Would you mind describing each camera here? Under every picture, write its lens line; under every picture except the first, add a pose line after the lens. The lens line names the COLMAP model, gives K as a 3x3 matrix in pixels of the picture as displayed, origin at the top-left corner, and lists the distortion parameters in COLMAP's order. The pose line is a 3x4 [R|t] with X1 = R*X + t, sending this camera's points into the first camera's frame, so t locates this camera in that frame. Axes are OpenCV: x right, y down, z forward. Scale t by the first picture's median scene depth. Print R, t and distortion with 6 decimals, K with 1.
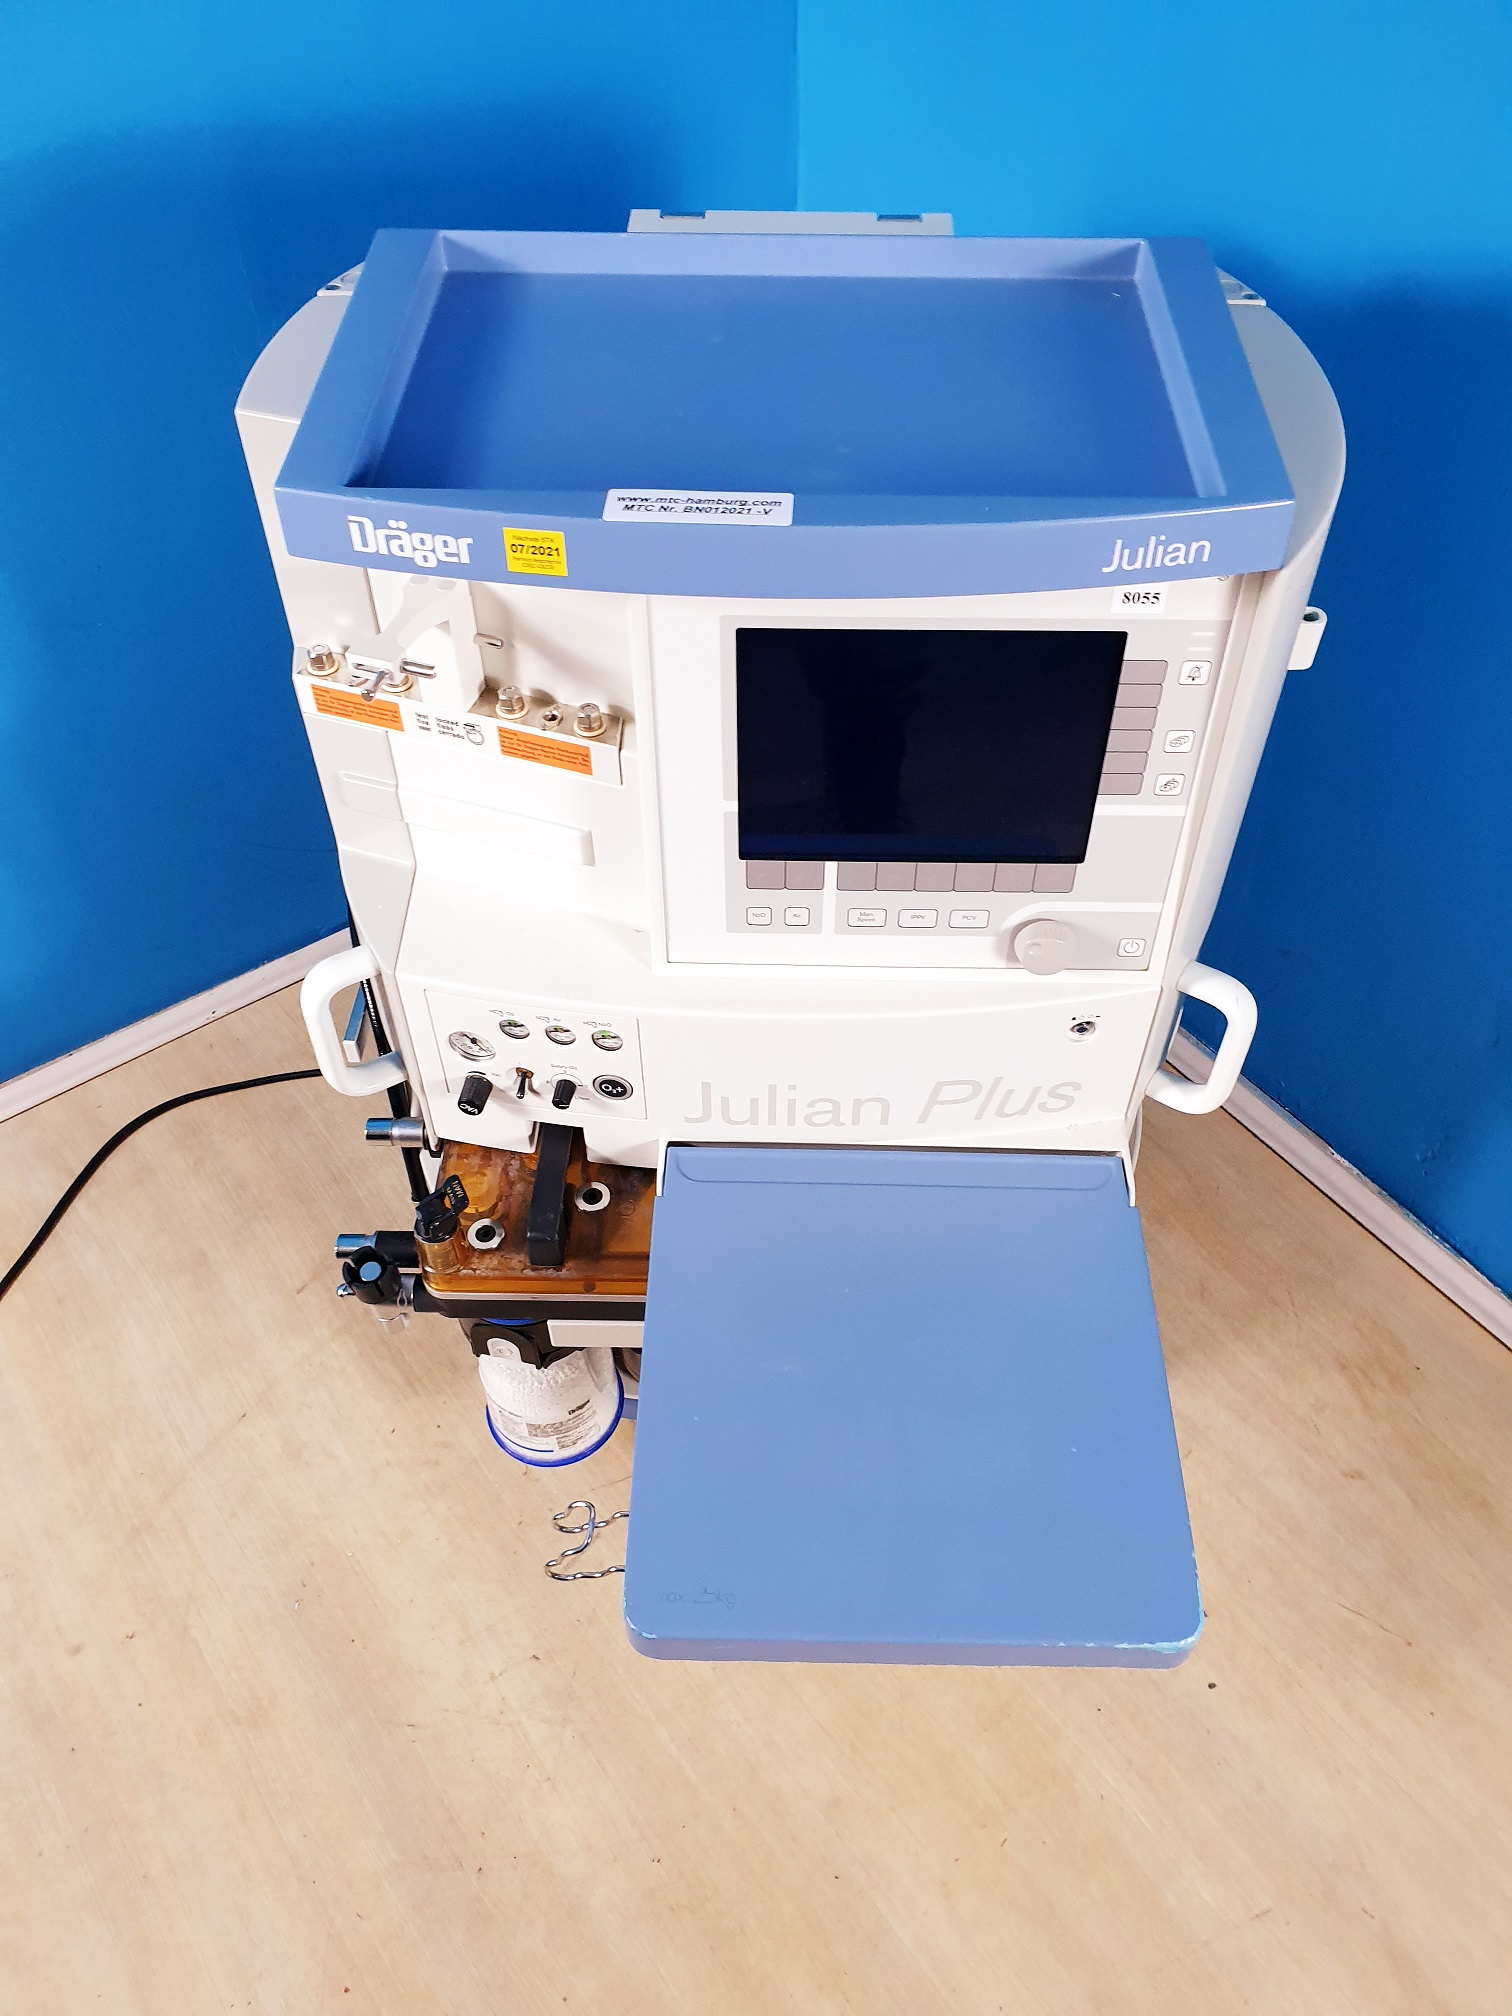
lens RADIAL K [[1533.7, 0, 753.7], [0, 1533.7, 1015.5], [0, 0, 1]] dist [0.008282, -0.005879]
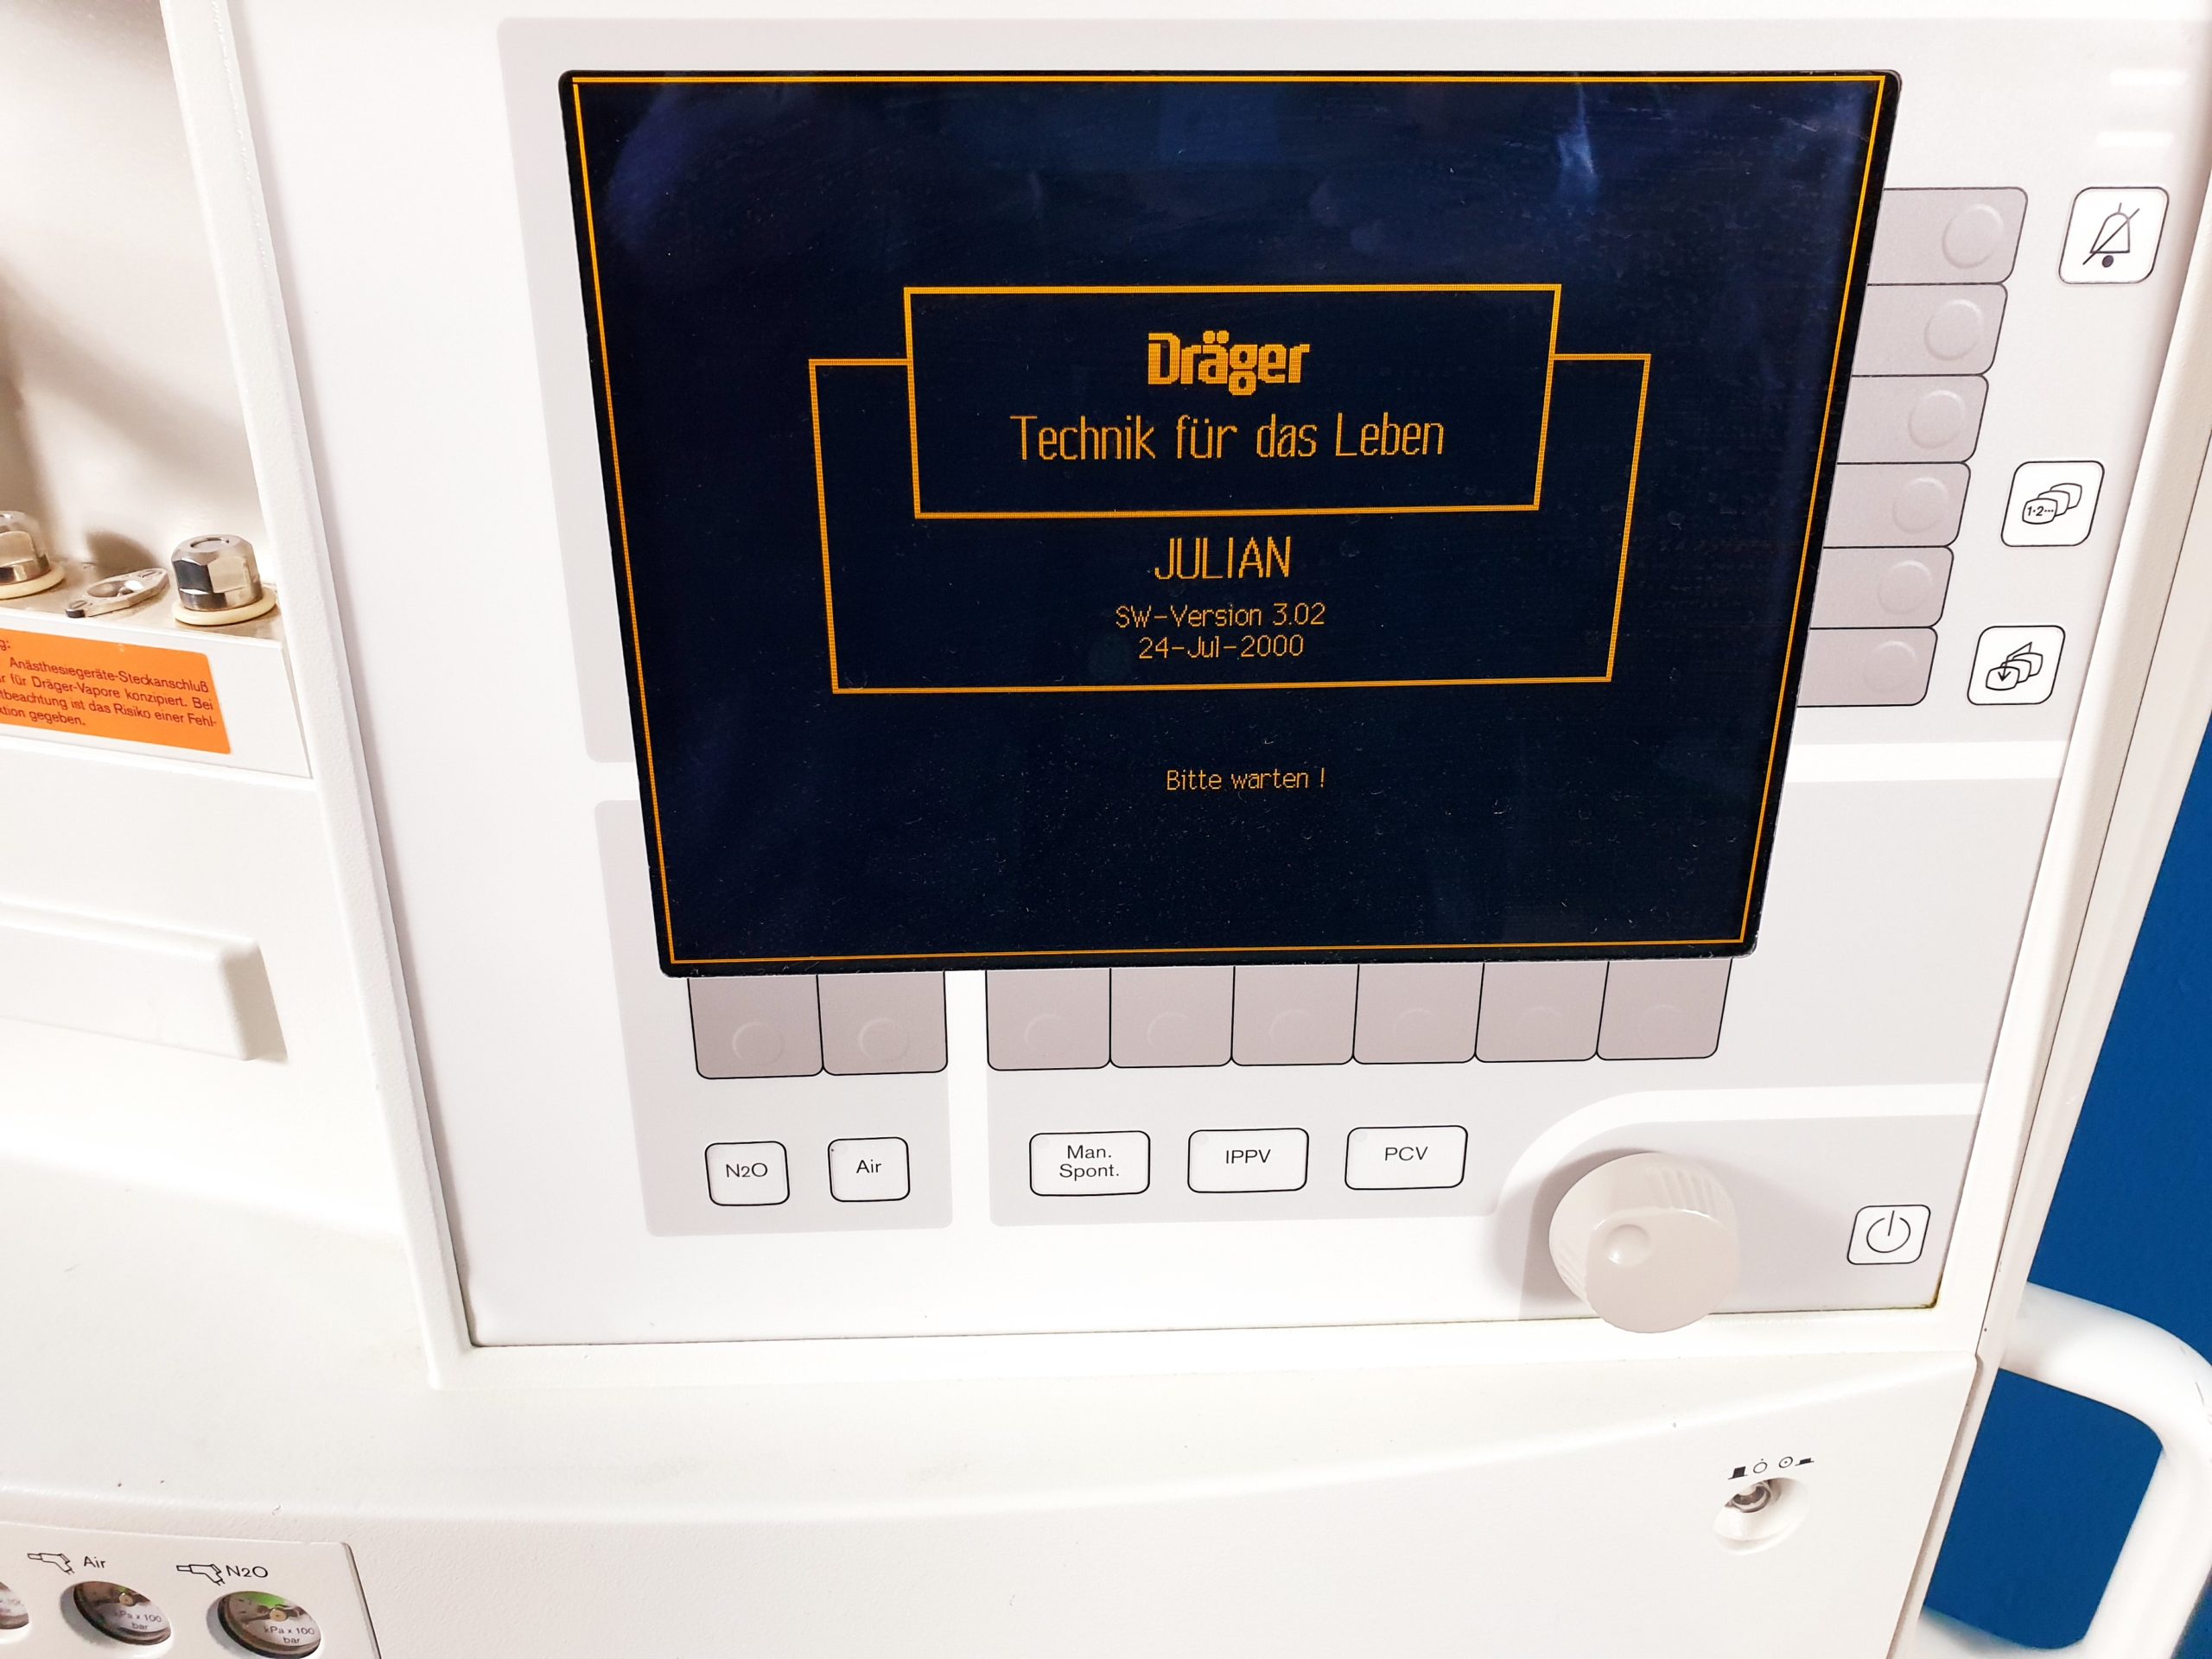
lens RADIAL K [[1682.8, 0, 1120.2], [0, 1682.8, 820.4], [0, 0, 1]] dist [0.008282, -0.005879]
pose [[0.997135, -0.021680, 0.072468, 0.055967], [0.046488, 0.931402, -0.361010, -0.003865], [-0.059670, 0.363345, 0.929742, 0.637926]]
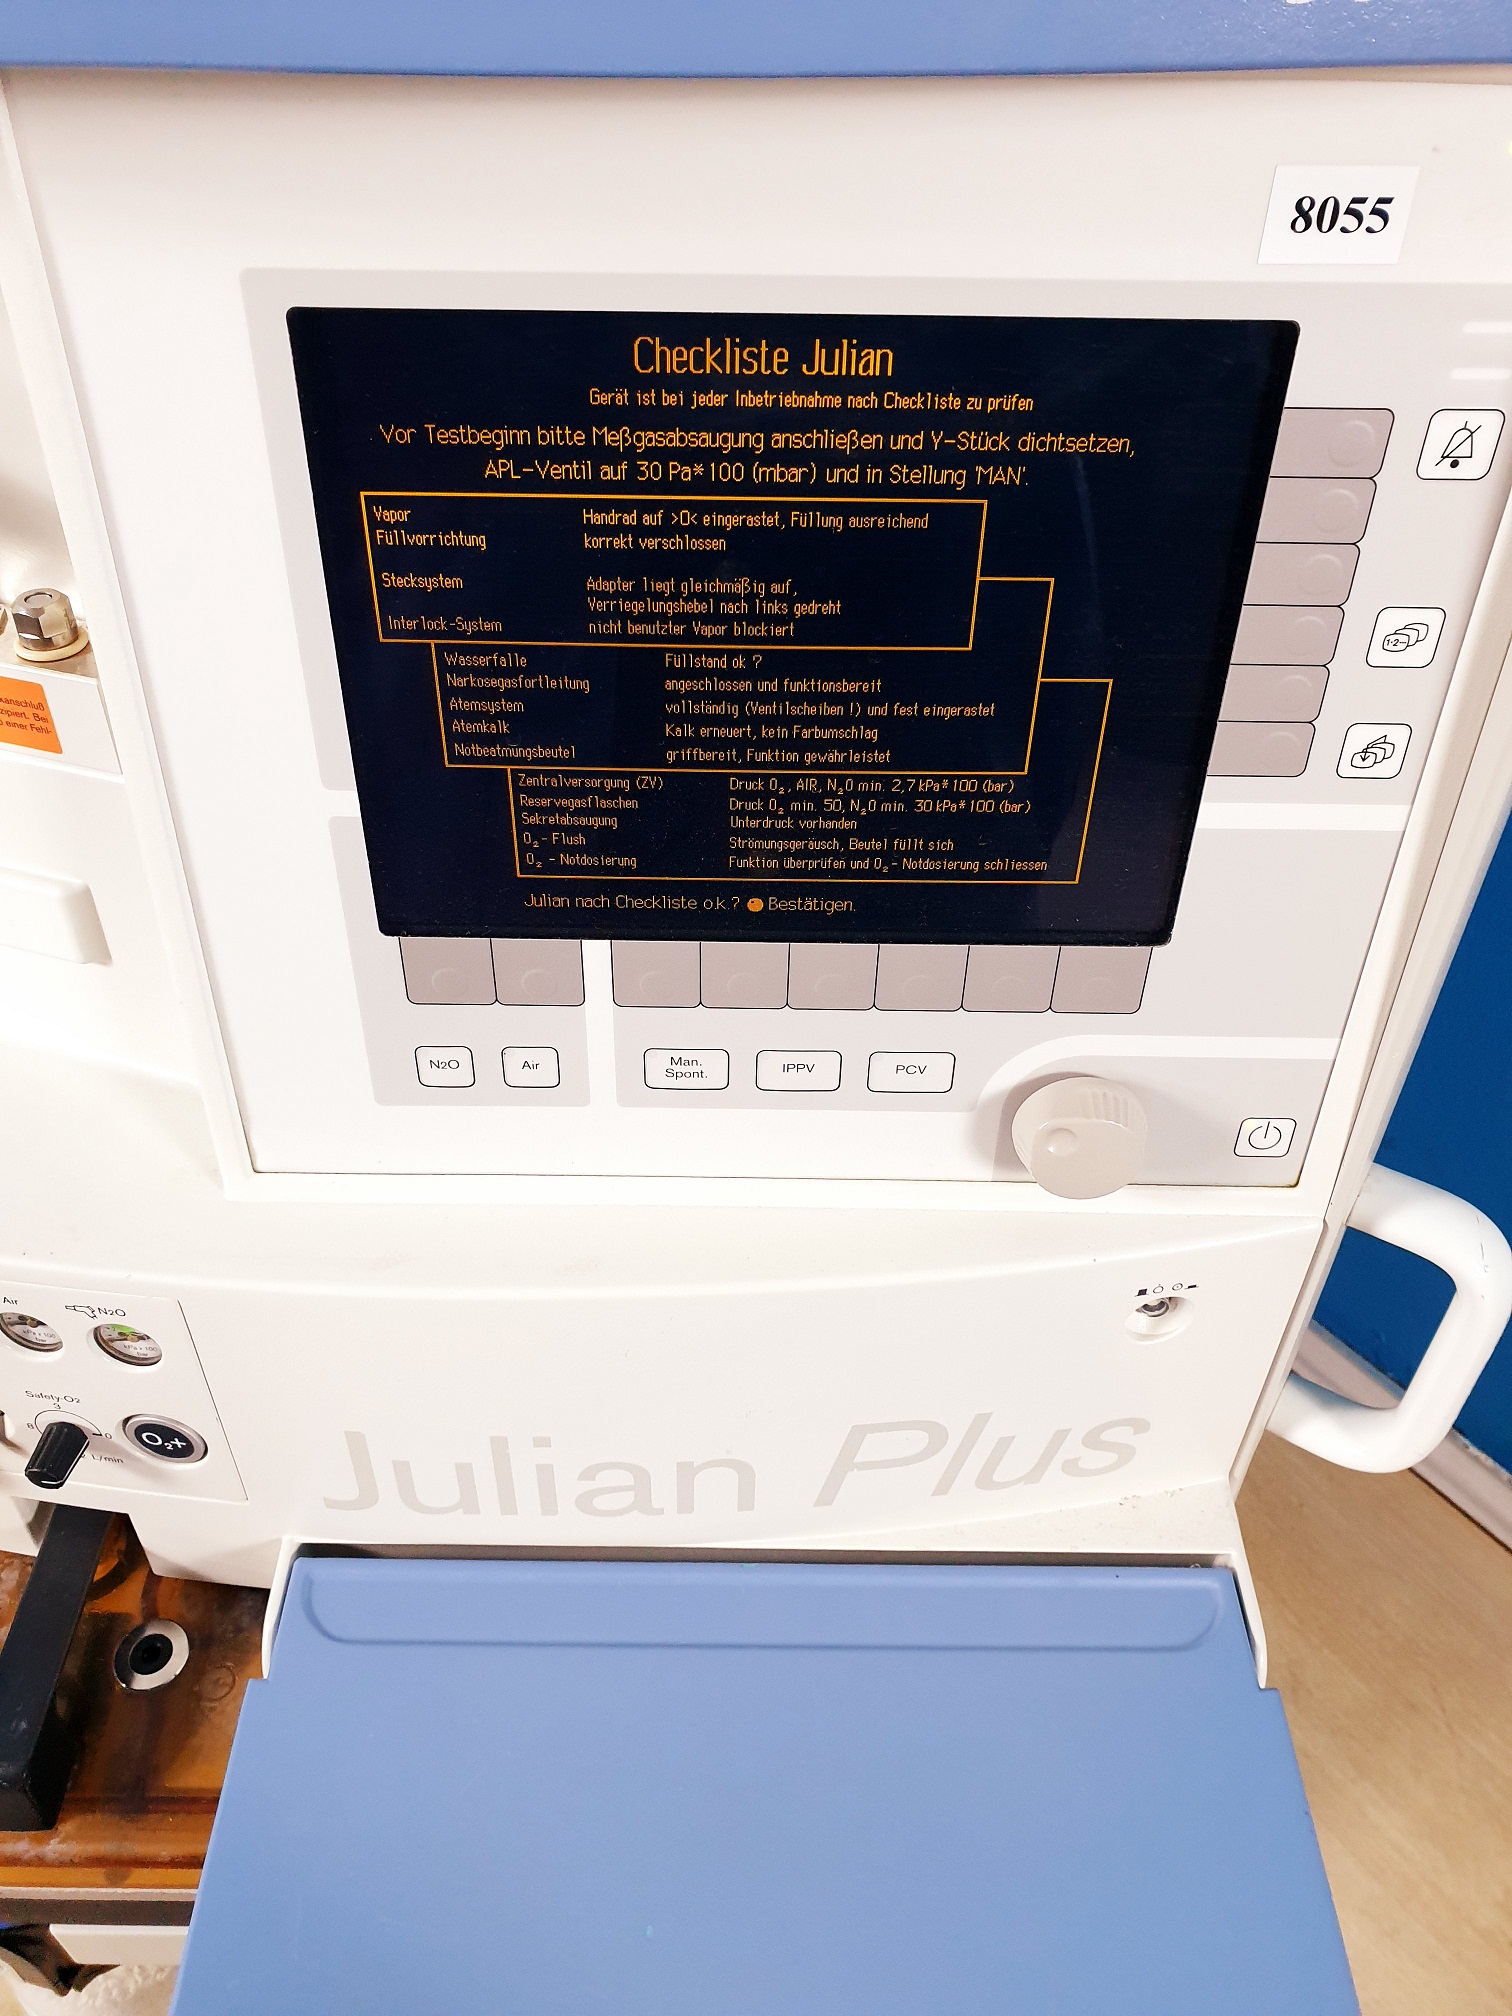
lens RADIAL K [[1533.7, 0, 756.3], [0, 1533.7, 971.9], [0, 0, 1]] dist [0.008282, -0.005879]
pose [[0.999397, 0.001608, 0.034683, 0.078277], [0.003677, 0.988408, -0.151779, -0.024120], [-0.034525, 0.151815, 0.987806, 0.543228]]
